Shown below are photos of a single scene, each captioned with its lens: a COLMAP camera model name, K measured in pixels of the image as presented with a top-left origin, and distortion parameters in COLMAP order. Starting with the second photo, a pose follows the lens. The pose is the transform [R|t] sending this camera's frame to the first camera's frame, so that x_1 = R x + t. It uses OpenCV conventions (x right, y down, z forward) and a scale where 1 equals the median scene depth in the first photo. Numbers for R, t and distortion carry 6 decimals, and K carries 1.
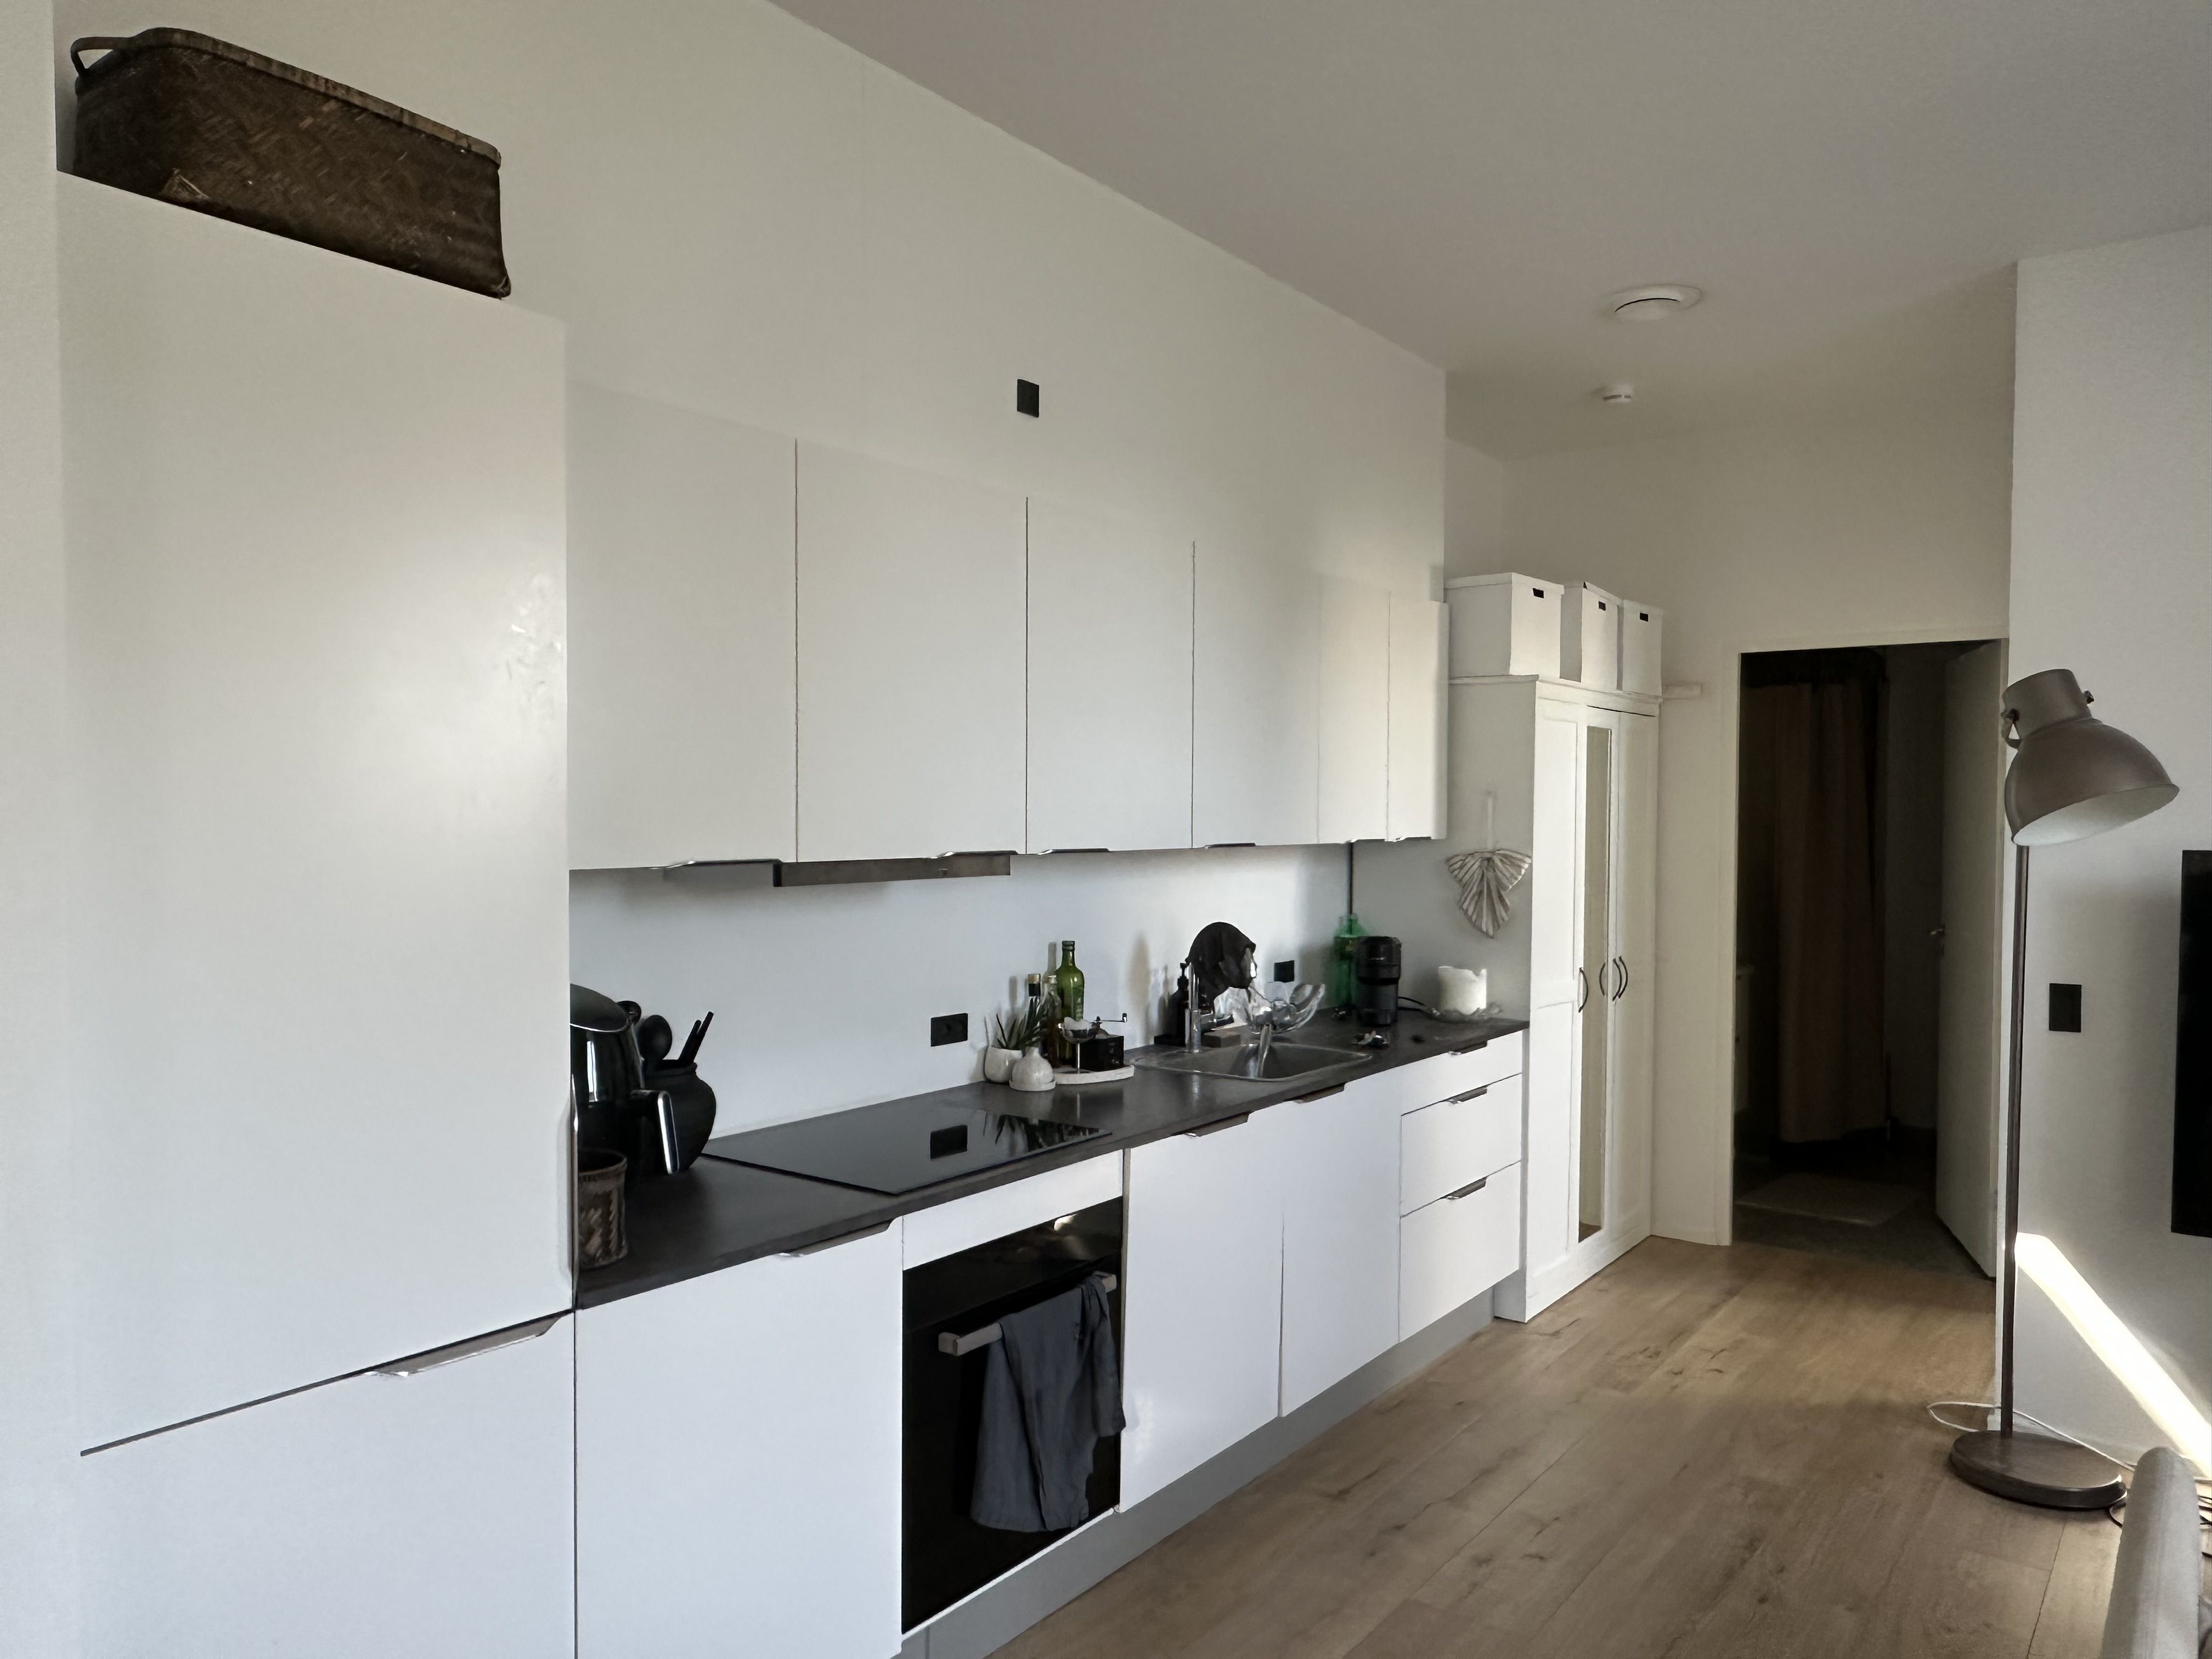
lens RADIAL K [[1563.4, 0, 1103.9], [0, 1563.4, 823.0], [0, 0, 1]] dist [0.026020, -0.029954]
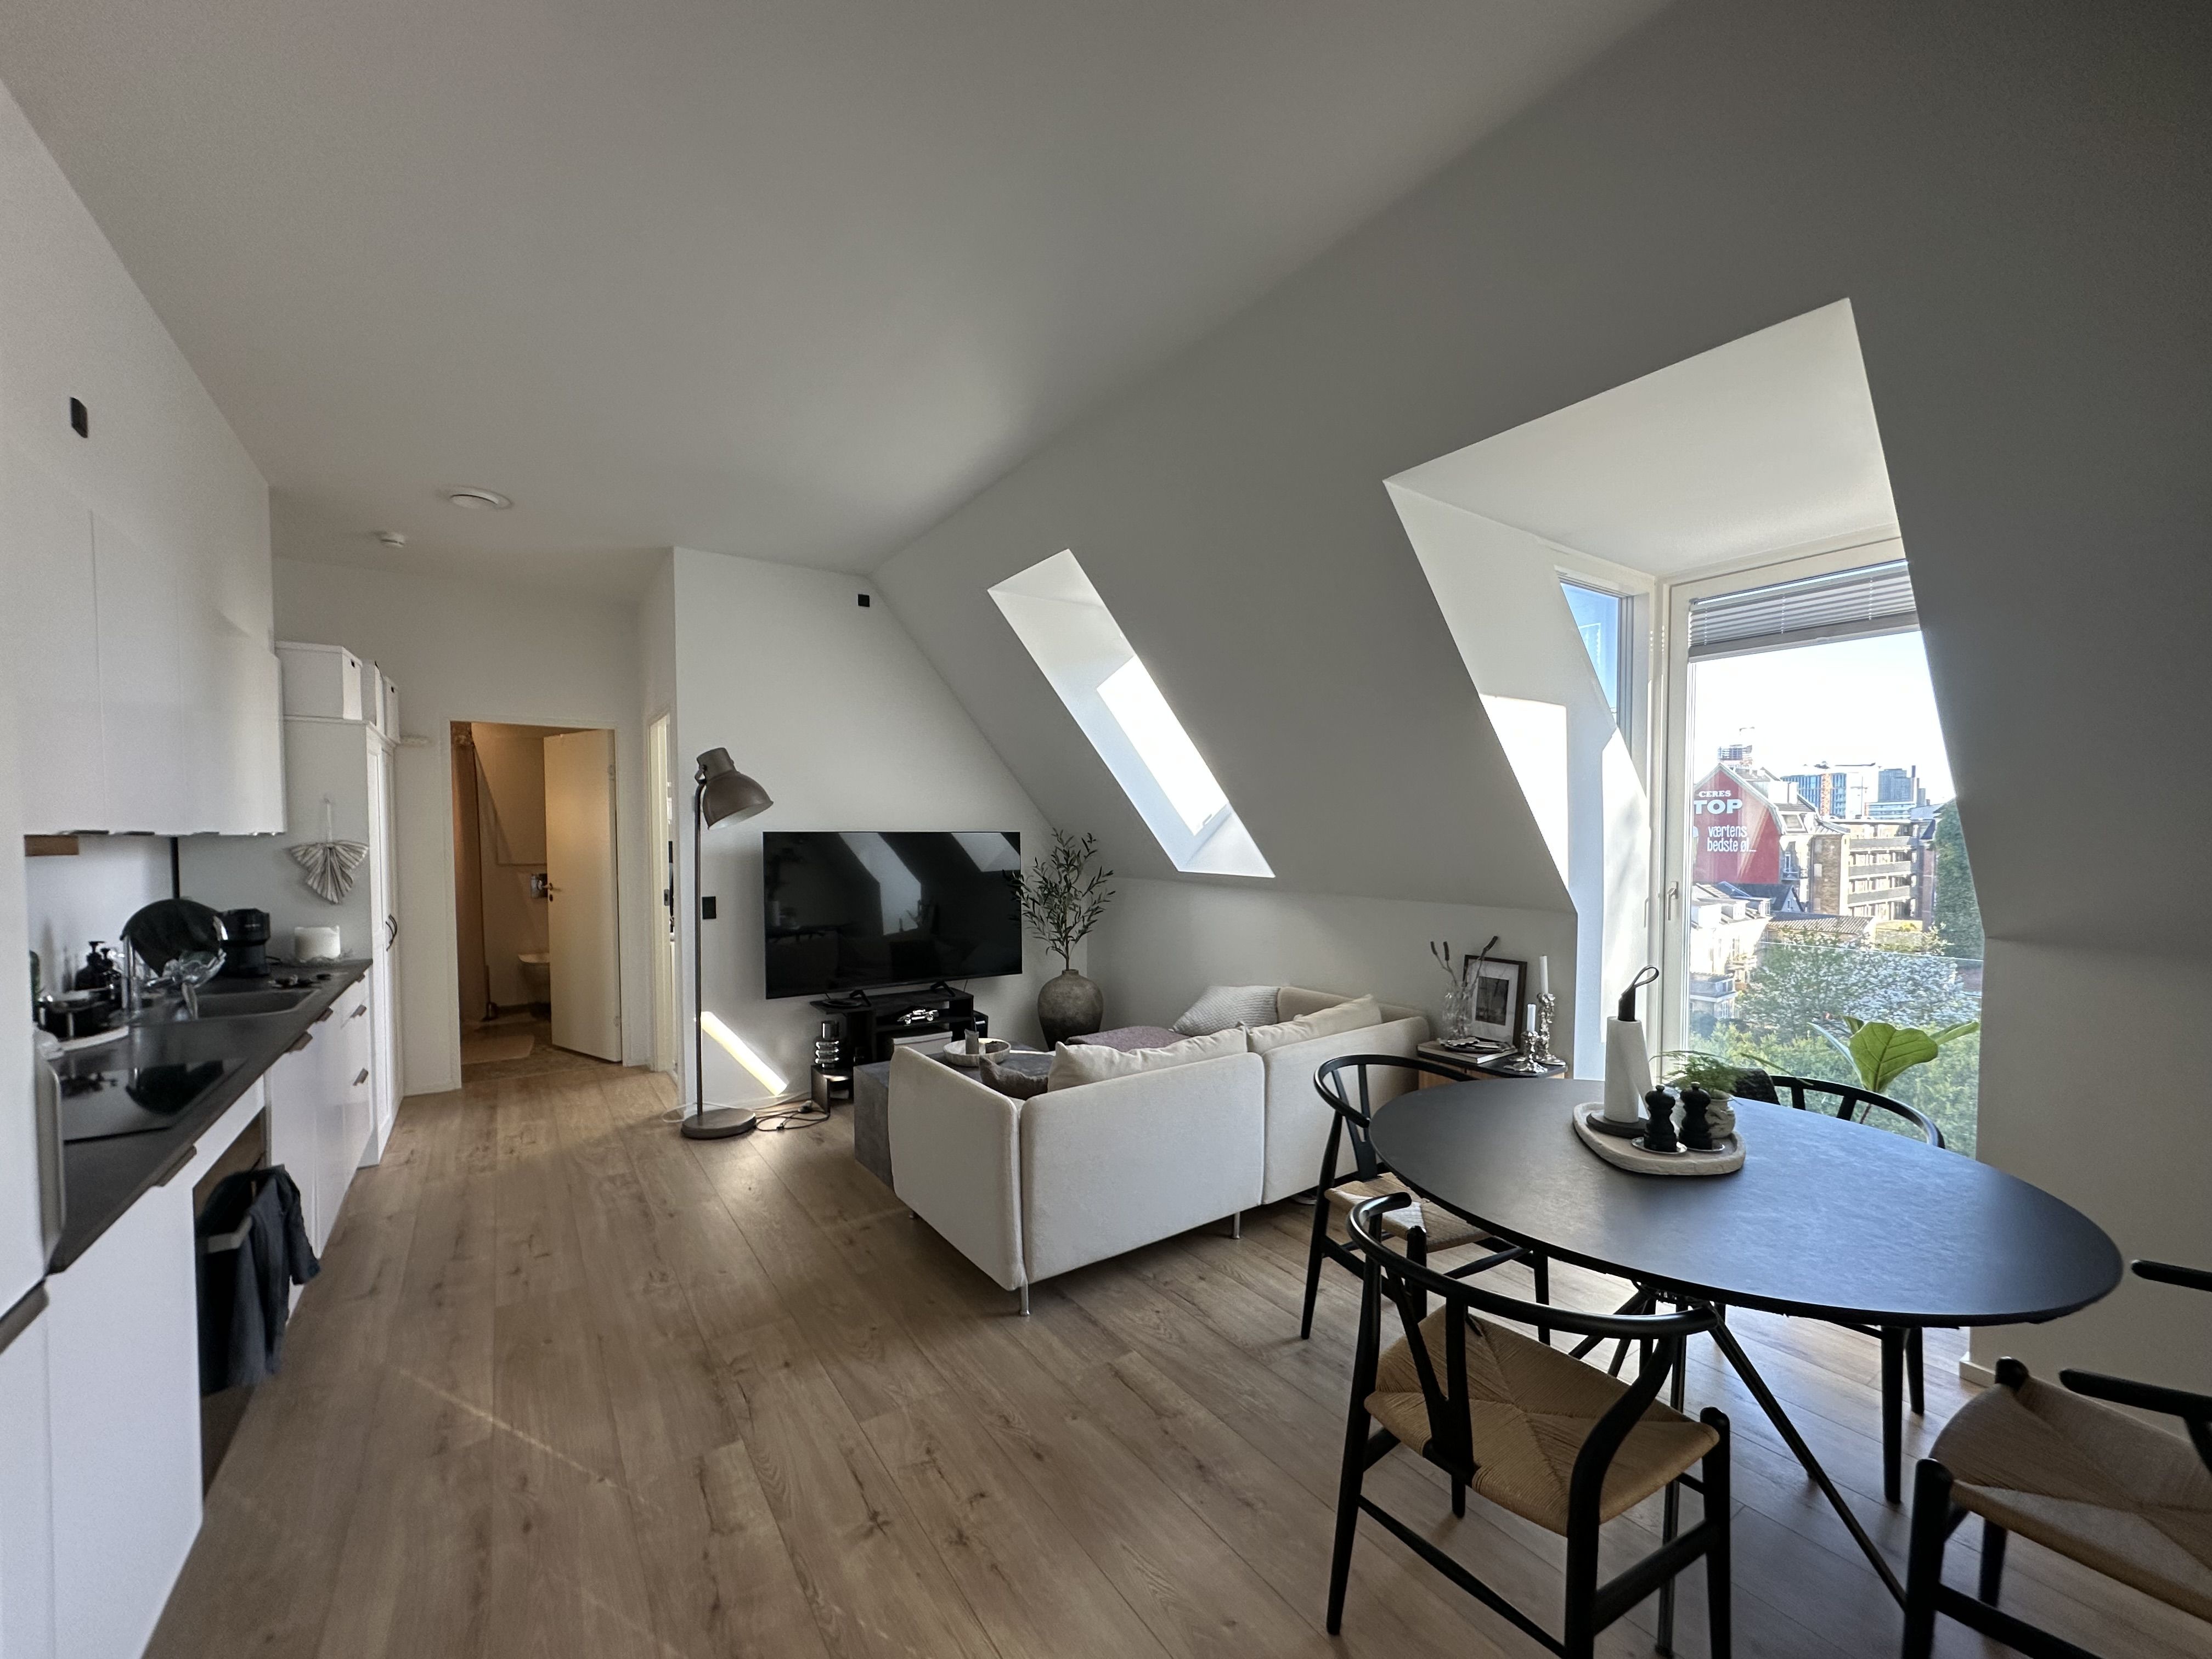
lens RADIAL K [[878.8, 0, 1105.1], [0, 878.8, 843.0], [0, 0, 1]] dist [0.000652, -0.000063]
pose [[0.326231, -0.017137, 0.945135, -0.278864], [0.015796, 0.999795, 0.012676, 0.019739], [-0.945158, 0.010794, 0.326435, 0.090383]]
